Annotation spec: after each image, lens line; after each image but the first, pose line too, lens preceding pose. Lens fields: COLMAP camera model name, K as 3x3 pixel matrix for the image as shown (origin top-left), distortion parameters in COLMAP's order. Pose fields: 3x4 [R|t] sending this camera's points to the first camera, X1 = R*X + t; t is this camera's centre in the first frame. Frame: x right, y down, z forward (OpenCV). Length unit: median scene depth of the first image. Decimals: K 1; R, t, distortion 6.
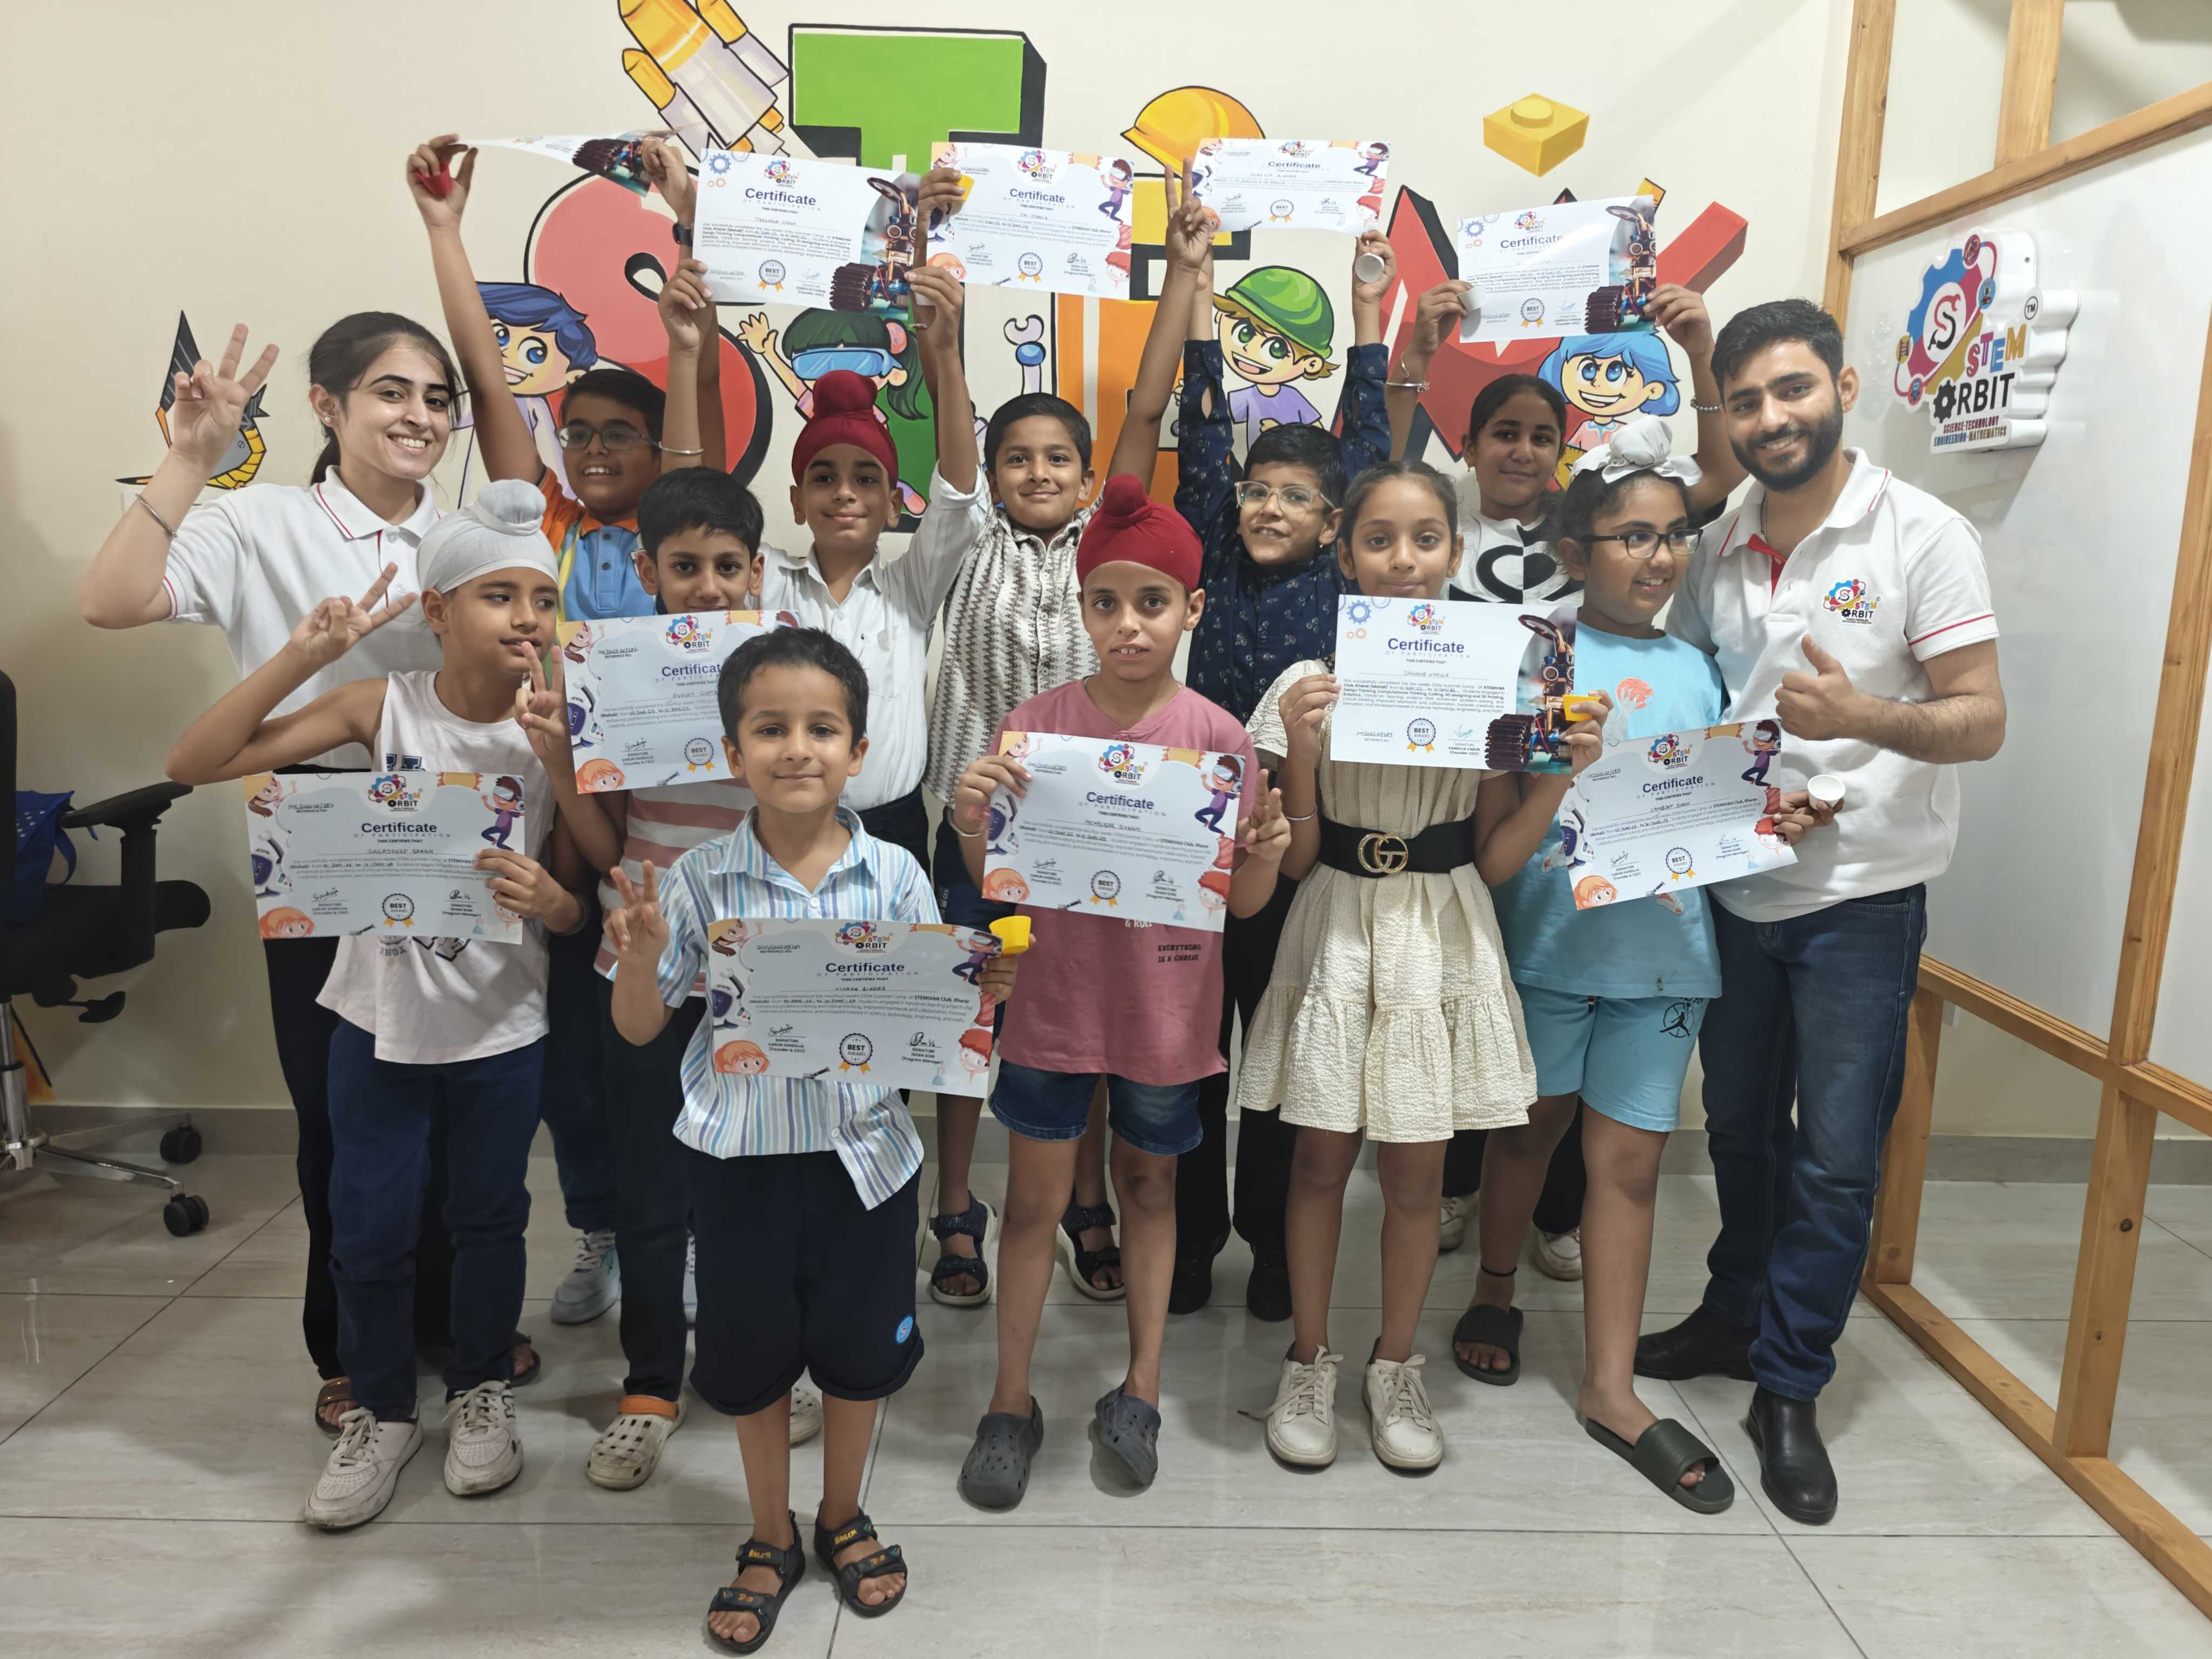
lens RADIAL K [[1499.1, 0, 1105.2], [0, 1499.1, 833.7], [0, 0, 1]] dist [0.088172, 0.006255]
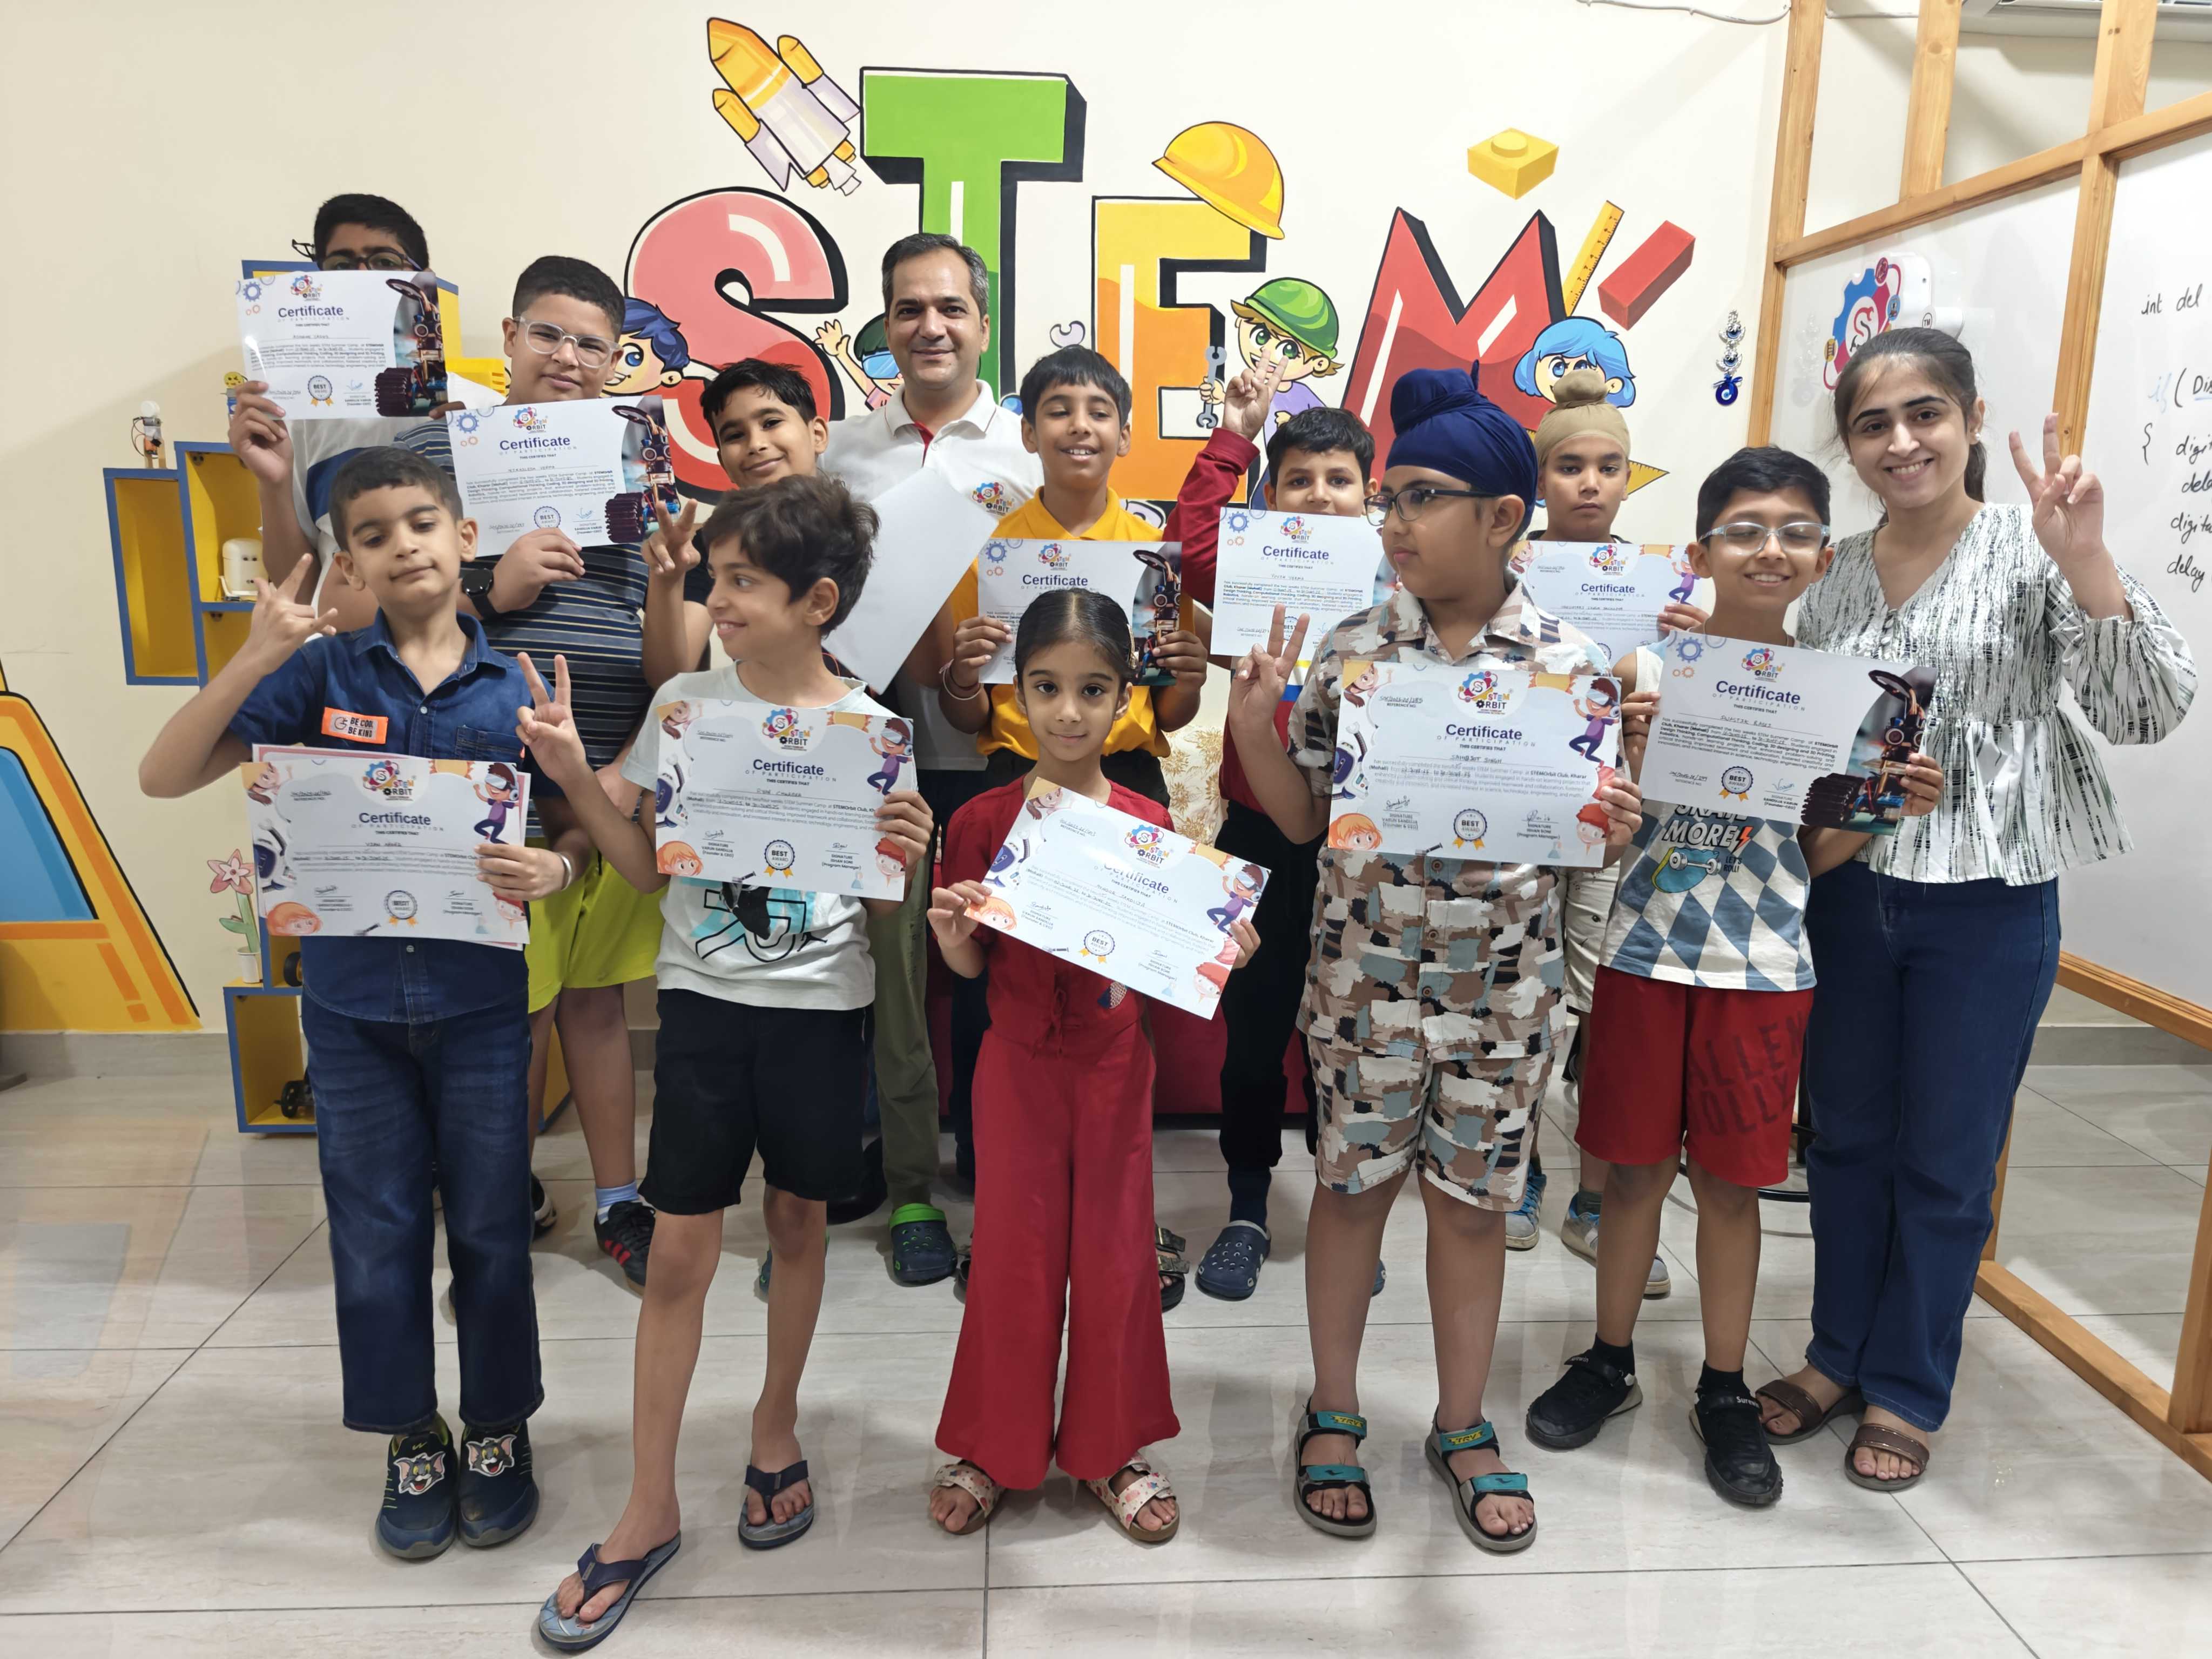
lens RADIAL K [[1499.1, 0, 1104.7], [0, 1499.1, 826.1], [0, 0, 1]] dist [0.088172, 0.006255]
pose [[0.999506, -0.011802, 0.029121, -0.064104], [0.011791, 0.999930, 0.000525, 0.035899], [-0.029125, -0.000182, 0.999576, -0.136482]]
